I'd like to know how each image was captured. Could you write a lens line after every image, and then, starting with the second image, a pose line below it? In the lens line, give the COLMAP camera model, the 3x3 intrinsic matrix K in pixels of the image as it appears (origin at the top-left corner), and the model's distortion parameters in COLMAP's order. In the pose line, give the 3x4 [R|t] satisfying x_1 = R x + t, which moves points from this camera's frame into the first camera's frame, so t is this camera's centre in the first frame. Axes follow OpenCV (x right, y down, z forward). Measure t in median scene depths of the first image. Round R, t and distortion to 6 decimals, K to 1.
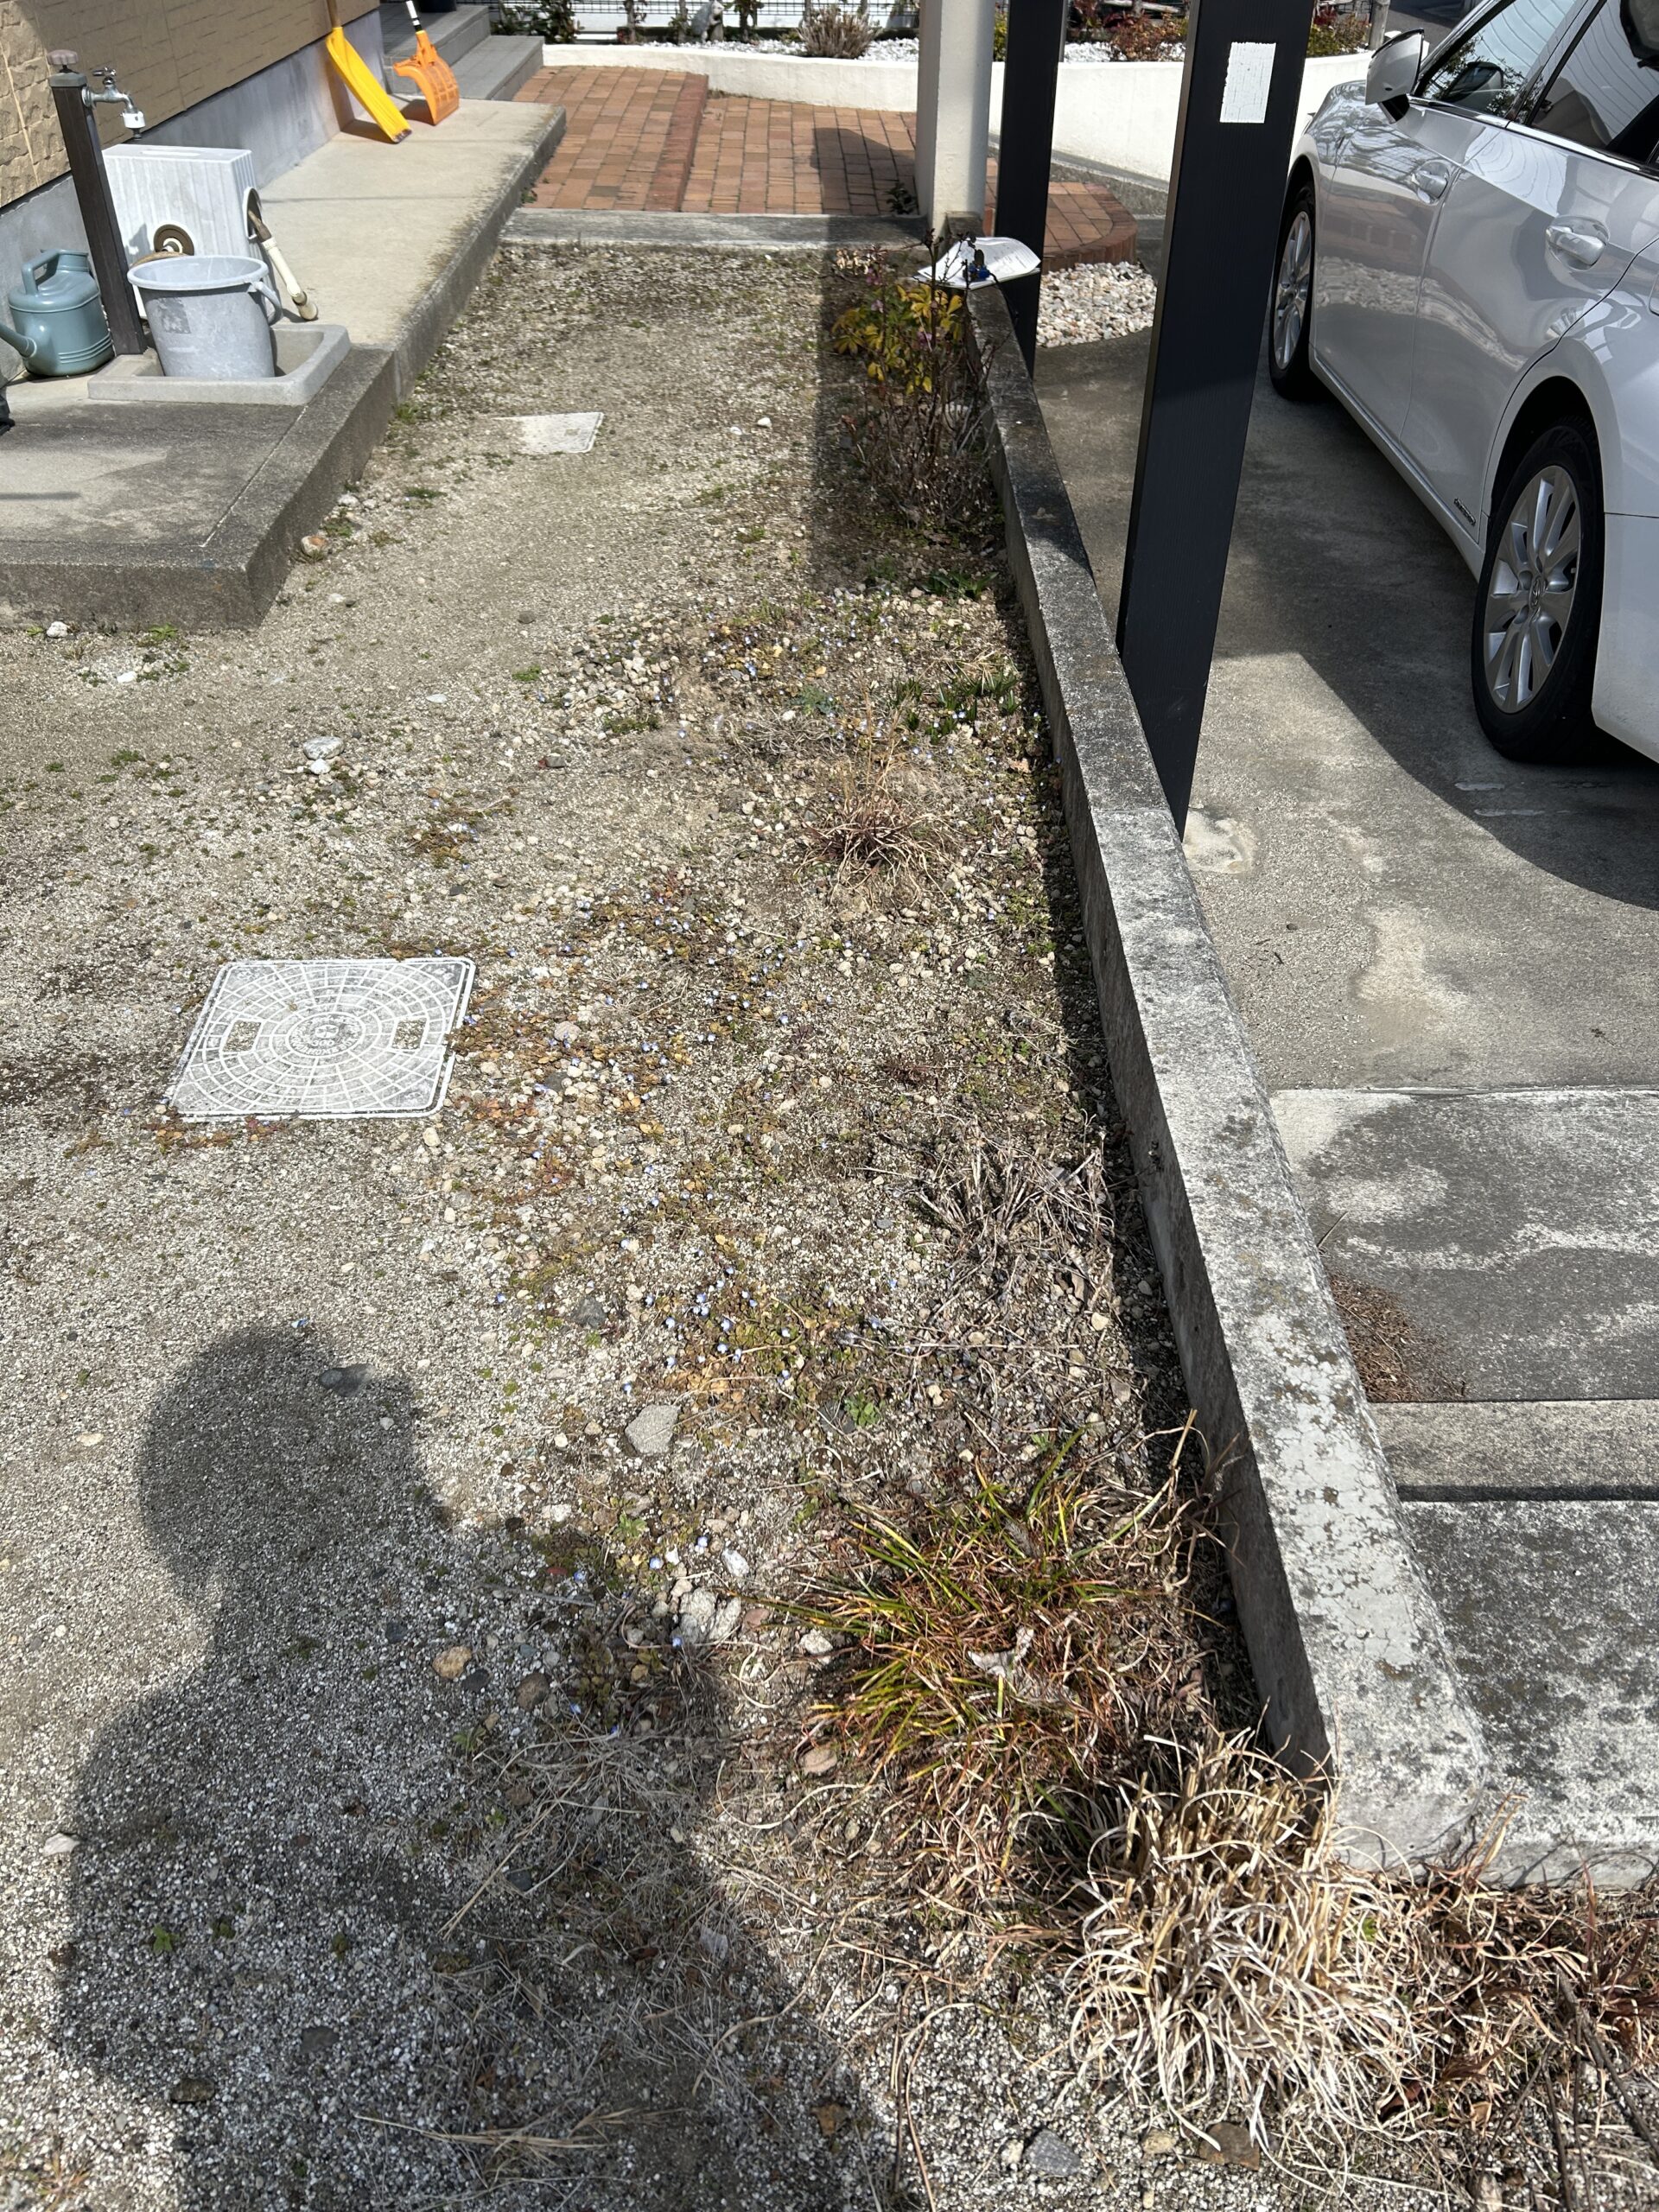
lens RADIAL K [[1682.0, 0, 832.7], [0, 1682.0, 1110.1], [0, 0, 1]] dist [0.037216, -0.028875]
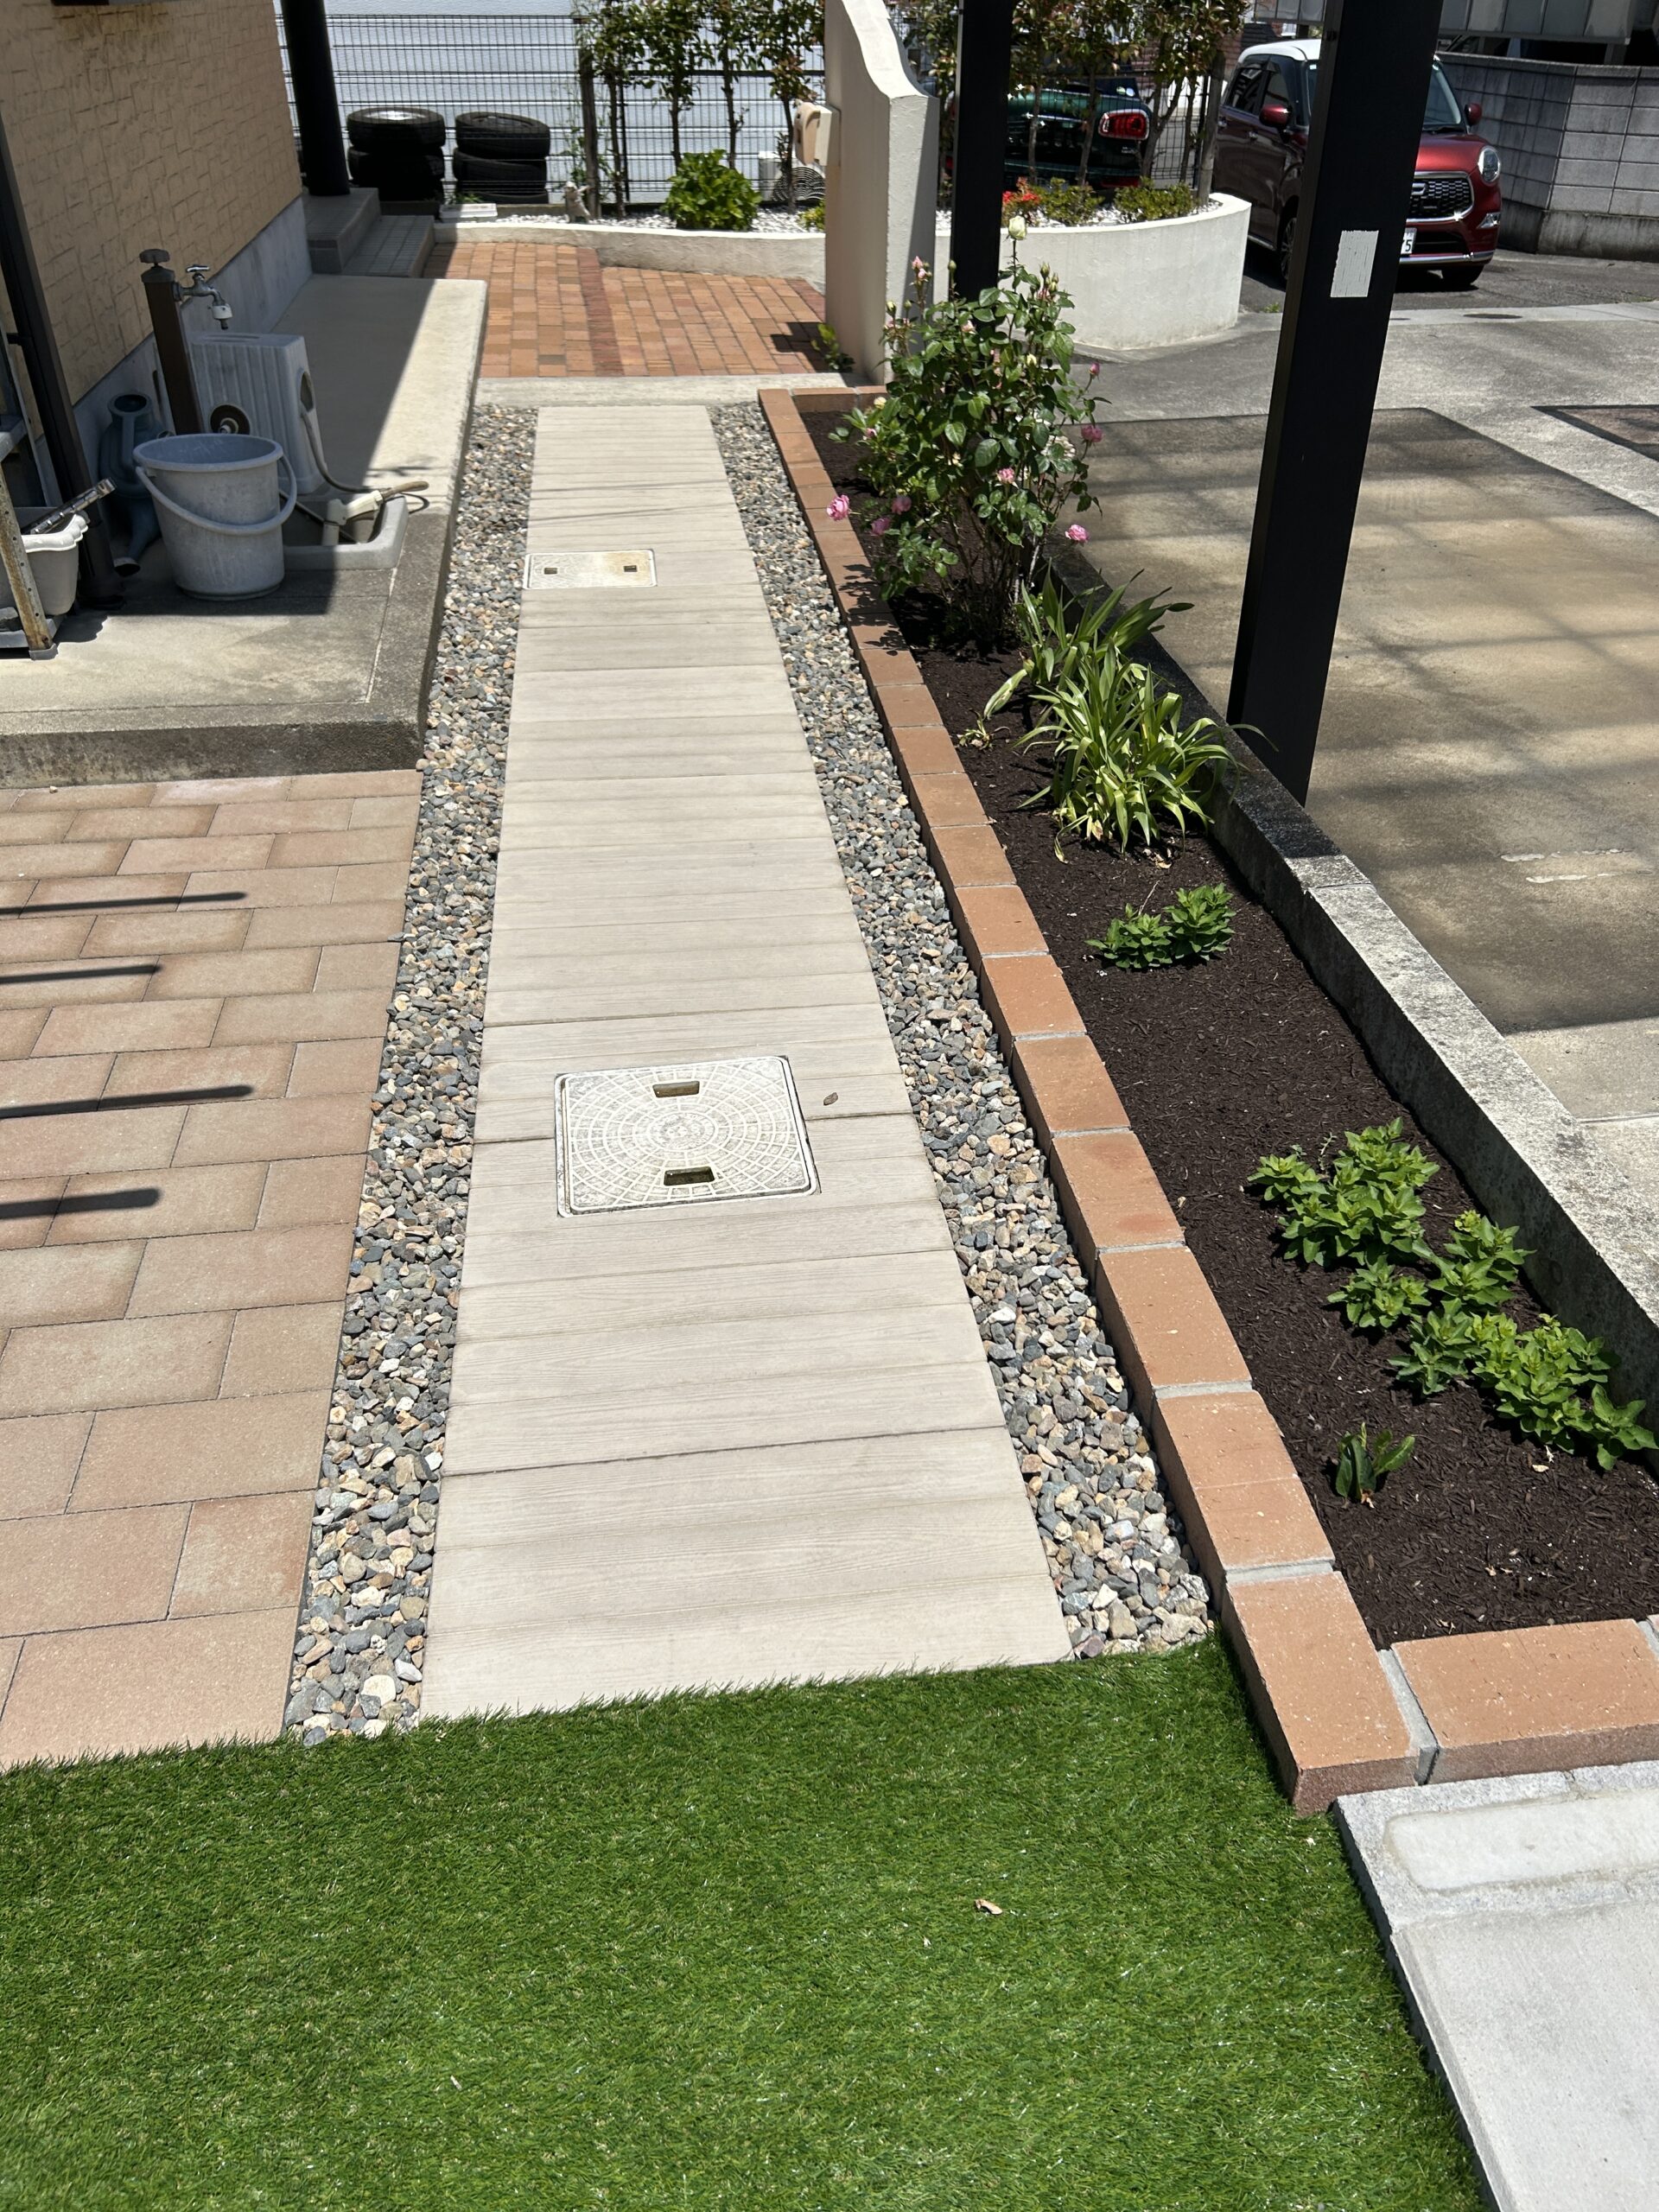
lens RADIAL K [[1682.0, 0, 828.0], [0, 1682.0, 1102.4], [0, 0, 1]] dist [0.037216, -0.028875]
pose [[0.993477, -0.069455, 0.090443, -0.194247], [0.076030, 0.994546, -0.071395, 0.014132], [-0.084991, 0.077806, 0.993339, -0.055422]]
